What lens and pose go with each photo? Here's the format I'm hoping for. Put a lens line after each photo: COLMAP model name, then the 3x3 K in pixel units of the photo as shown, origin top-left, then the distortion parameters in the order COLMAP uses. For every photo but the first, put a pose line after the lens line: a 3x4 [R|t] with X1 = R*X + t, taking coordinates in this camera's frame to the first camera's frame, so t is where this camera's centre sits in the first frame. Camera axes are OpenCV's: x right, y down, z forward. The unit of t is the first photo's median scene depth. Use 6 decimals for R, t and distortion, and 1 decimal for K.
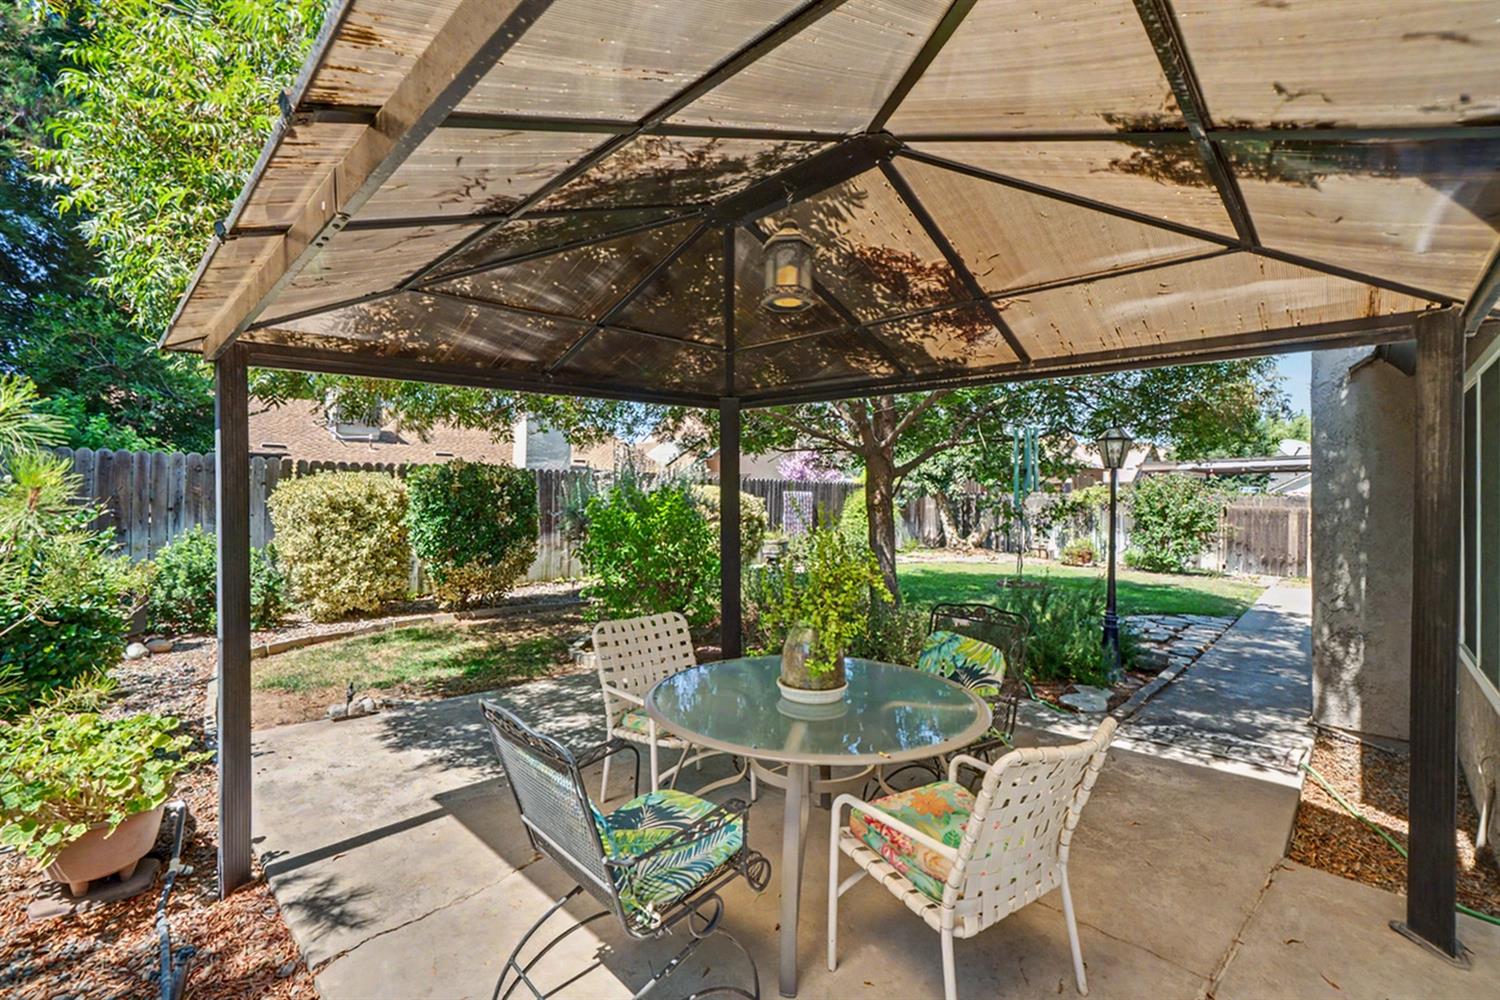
lens RADIAL K [[632.3, 0, 741.6], [0, 632.3, 500.4], [0, 0, 1]] dist [0.001032, -0.000398]
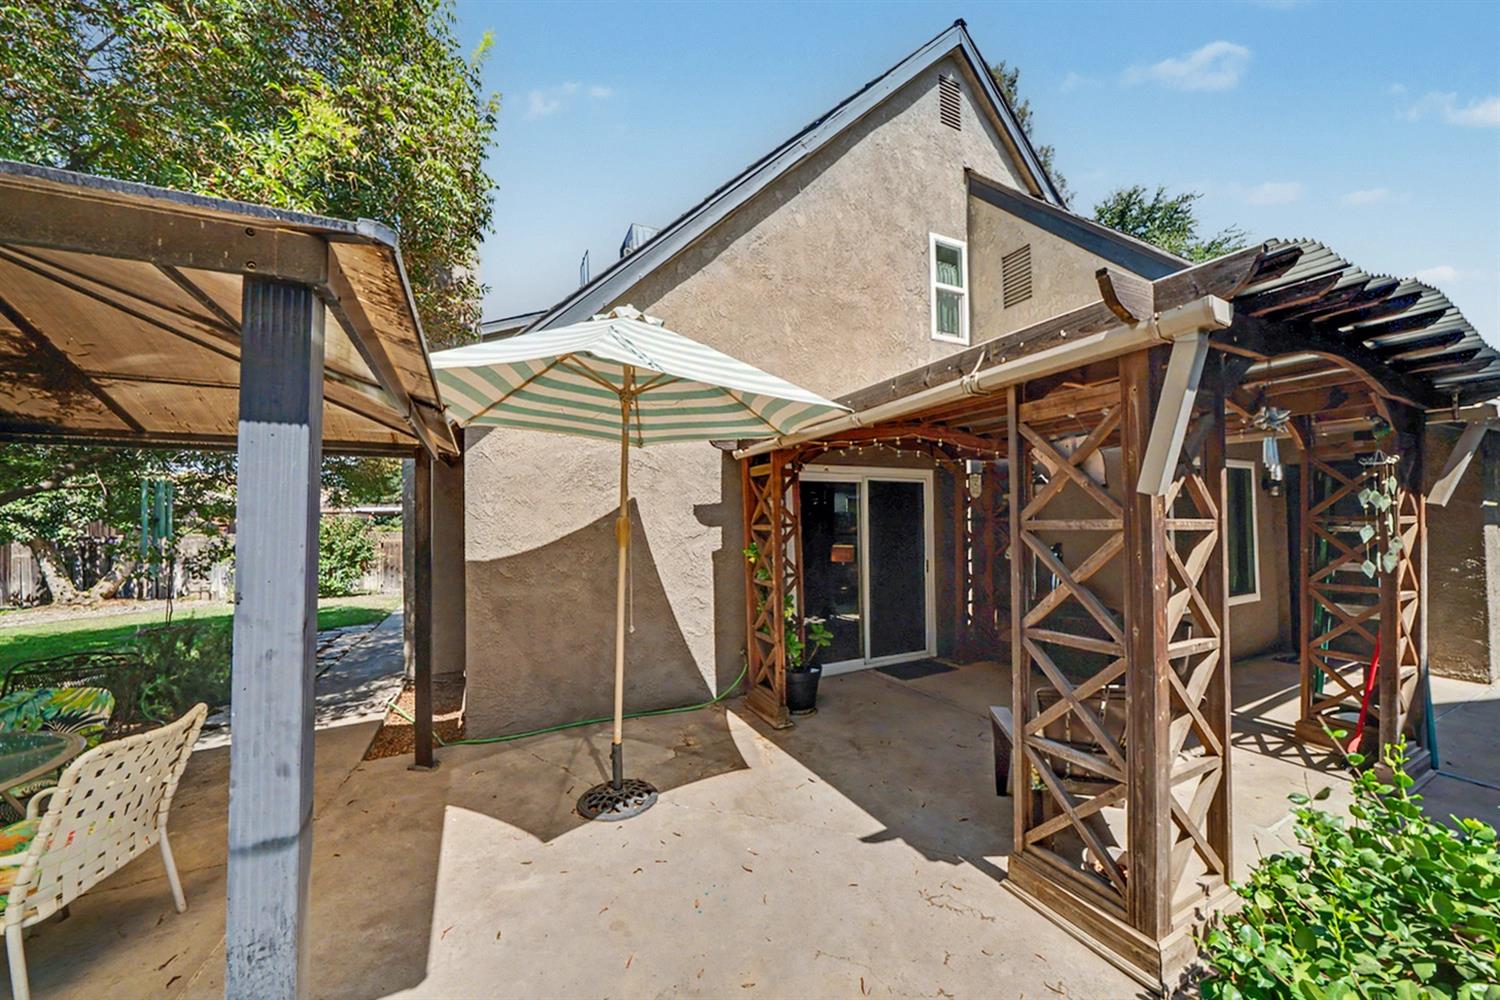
lens RADIAL K [[520.2, 0, 743.0], [0, 520.2, 515.4], [0, 0, 1]] dist [-0.000986, 0.000382]
pose [[0.332065, 0.003425, 0.943250, -0.049471], [0.030019, 0.999448, -0.014197, -0.013295], [-0.942779, 0.033030, 0.331780, -0.218143]]
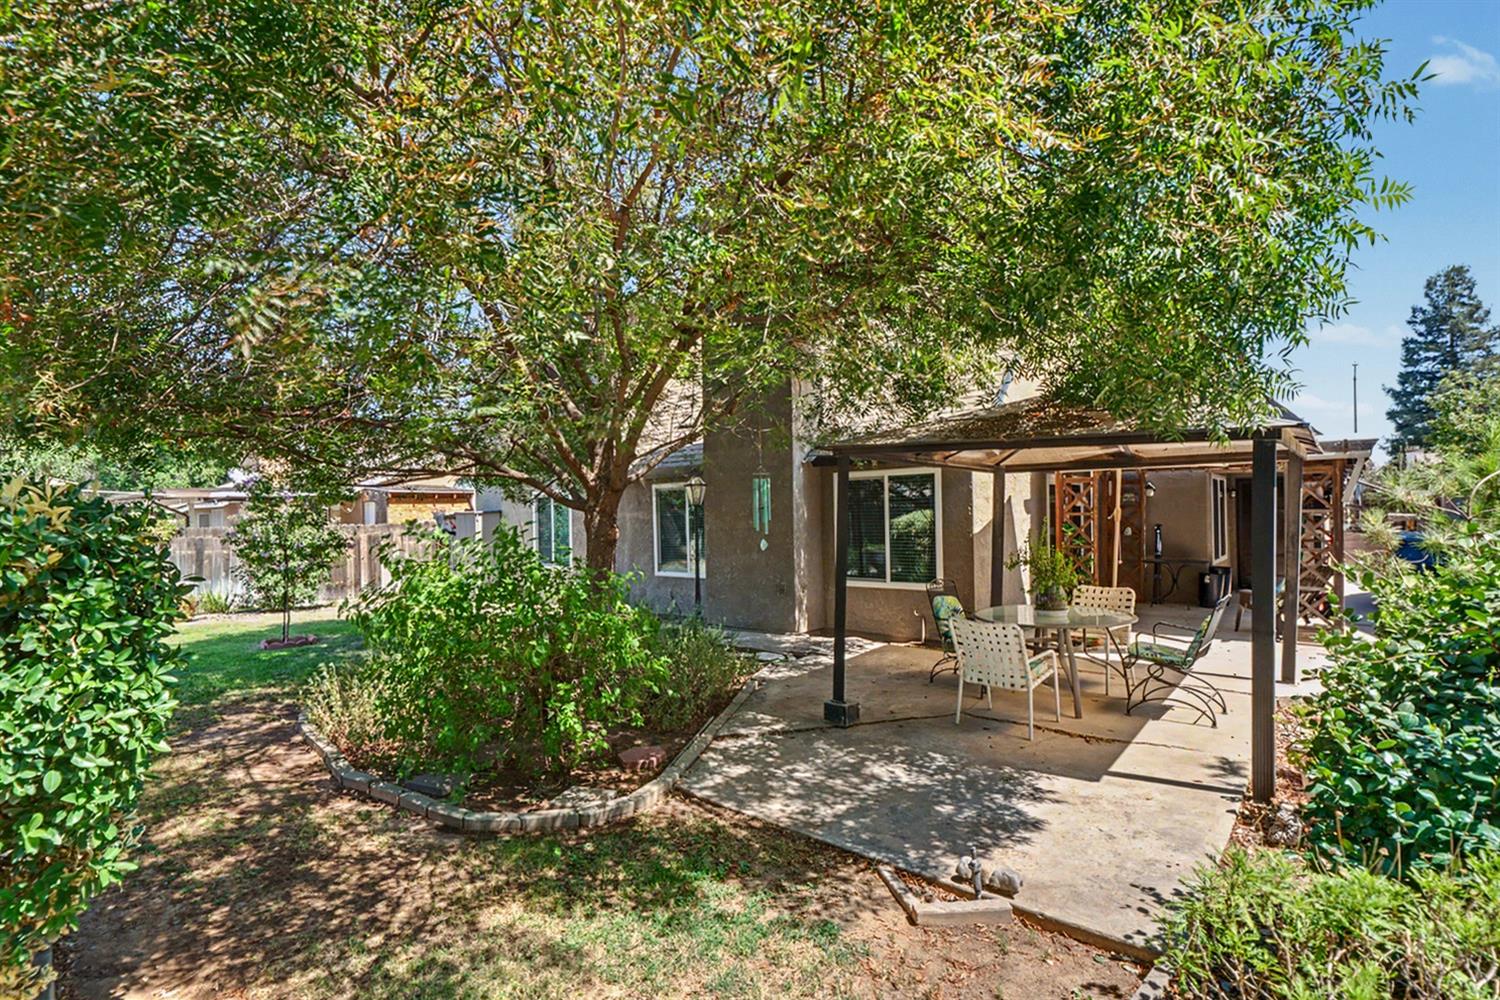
lens RADIAL K [[723.9, 0, 750.0], [0, 723.9, 500.0], [0, 0, 1]] dist [0.000342, -0.000581]
pose [[-0.074055, 0.008348, 0.997219, -1.112766], [0.028404, 0.999577, -0.006259, -0.045085], [-0.996850, 0.027862, -0.074261, 1.069616]]
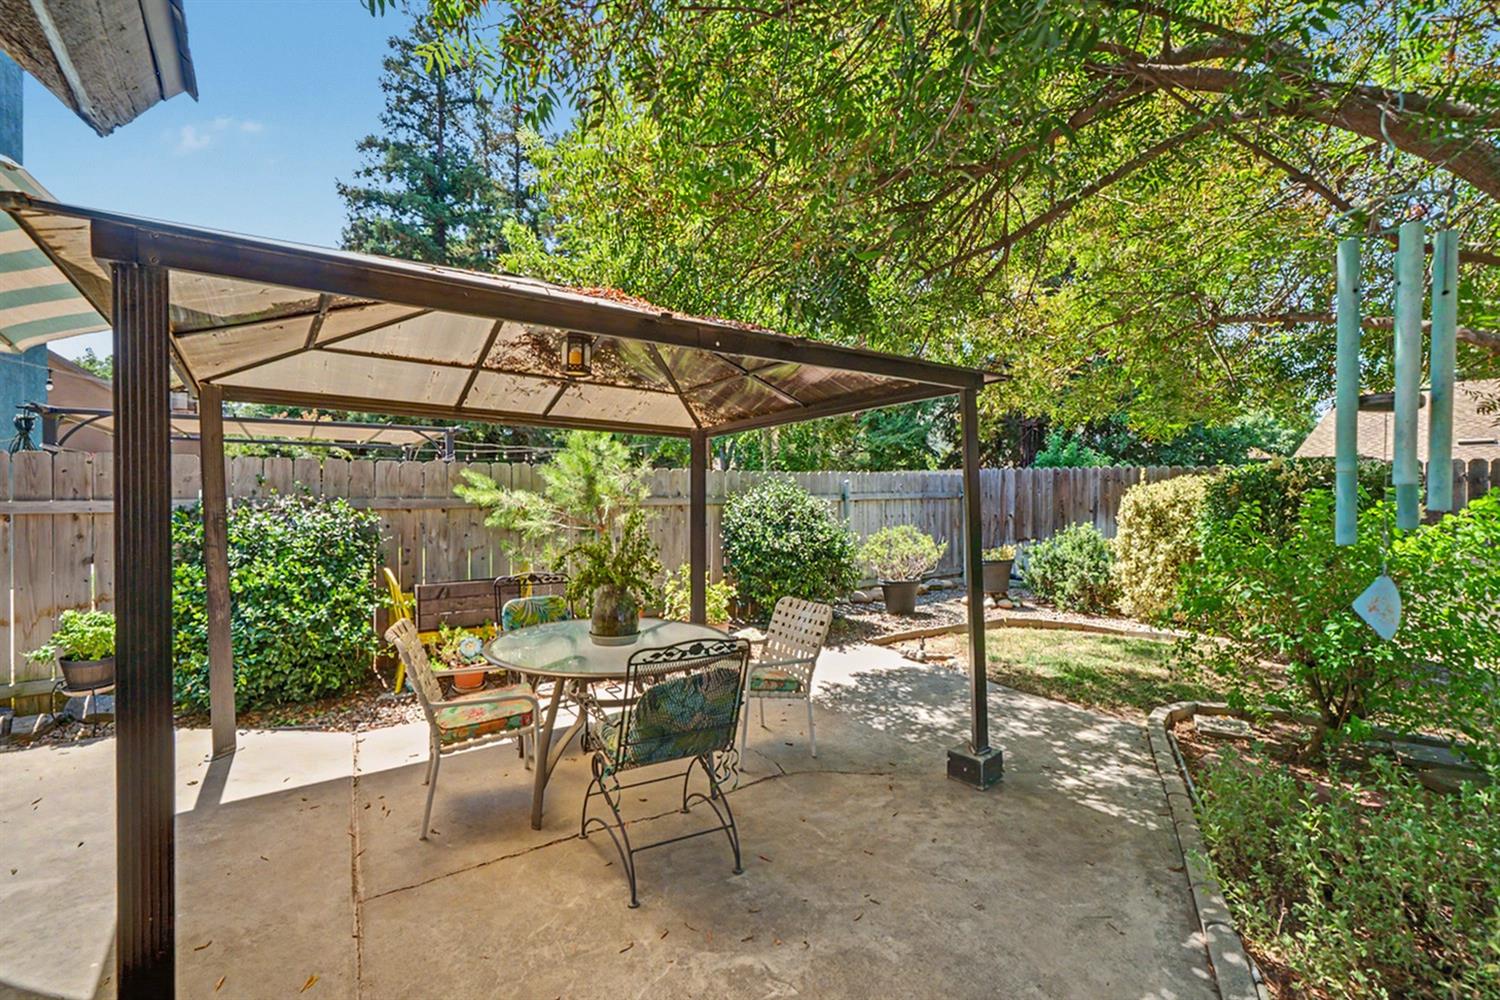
lens RADIAL K [[657.9, 0, 750.0], [0, 657.9, 500.0], [0, 0, 1]] dist [-0.000890, 0.000132]
pose [[-0.171091, 0.000666, -0.985255, 0.701067], [-0.017150, 0.999846, 0.003654, -0.002038], [0.985106, 0.017522, -0.171053, 0.741252]]
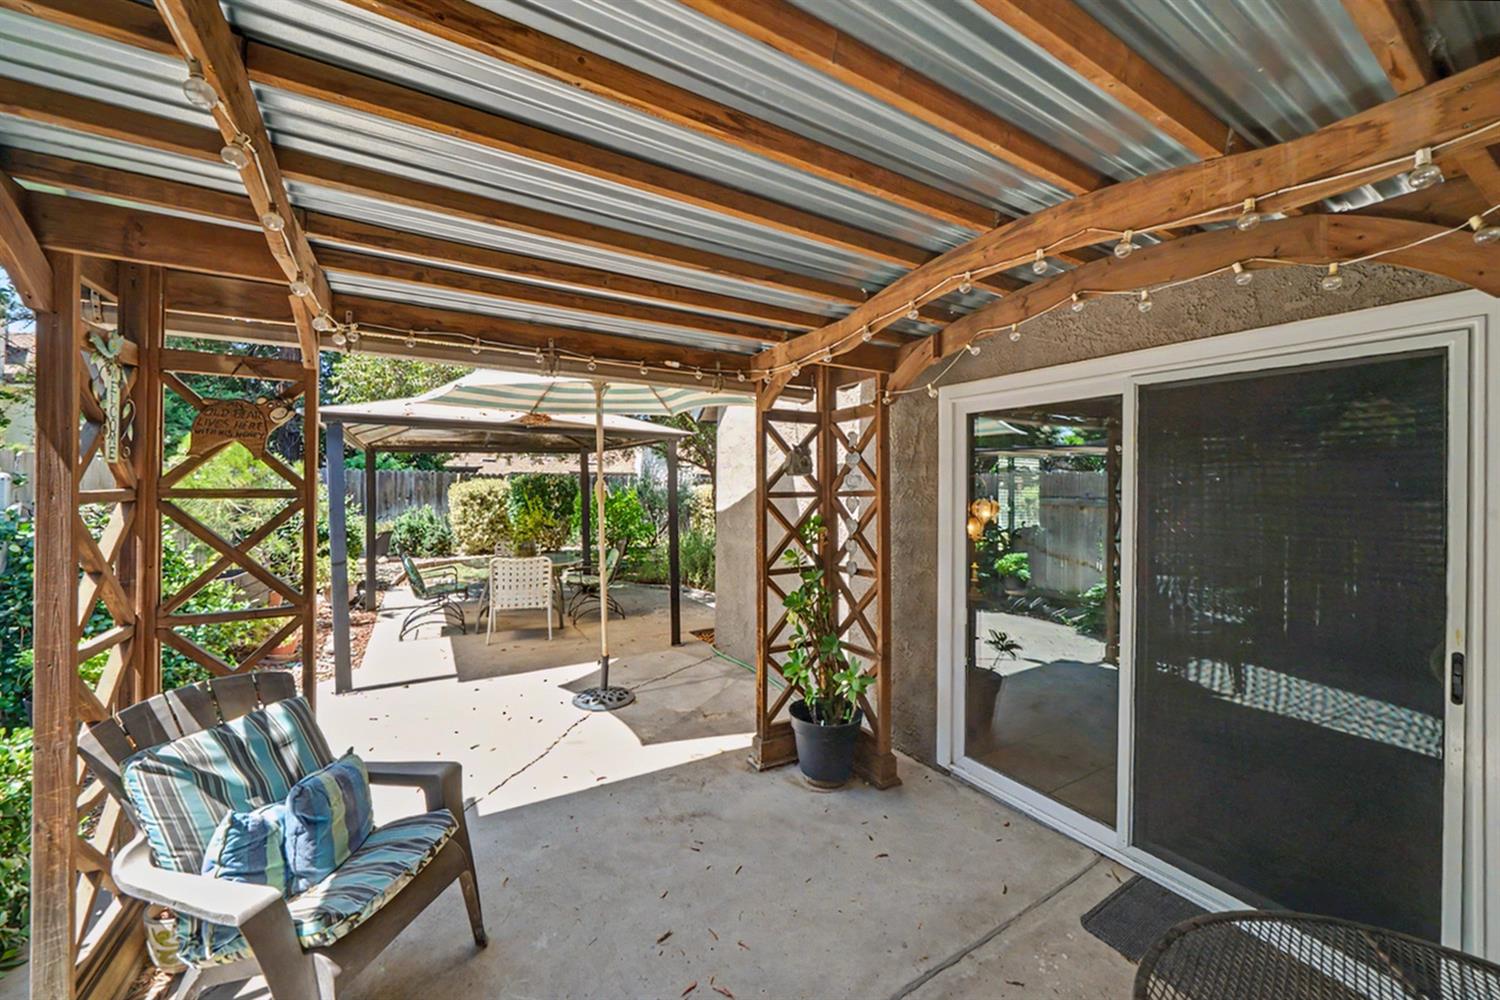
lens RADIAL K [[553.6, 0, 750.1], [0, 553.6, 488.5], [0, 0, 1]] dist [0.000031, -0.000041]
pose [[0.965615, 0.003296, -0.259955, 0.873889], [-0.006343, 0.999921, -0.010883, -0.004865], [0.259899, 0.012158, 0.965559, -0.610616]]
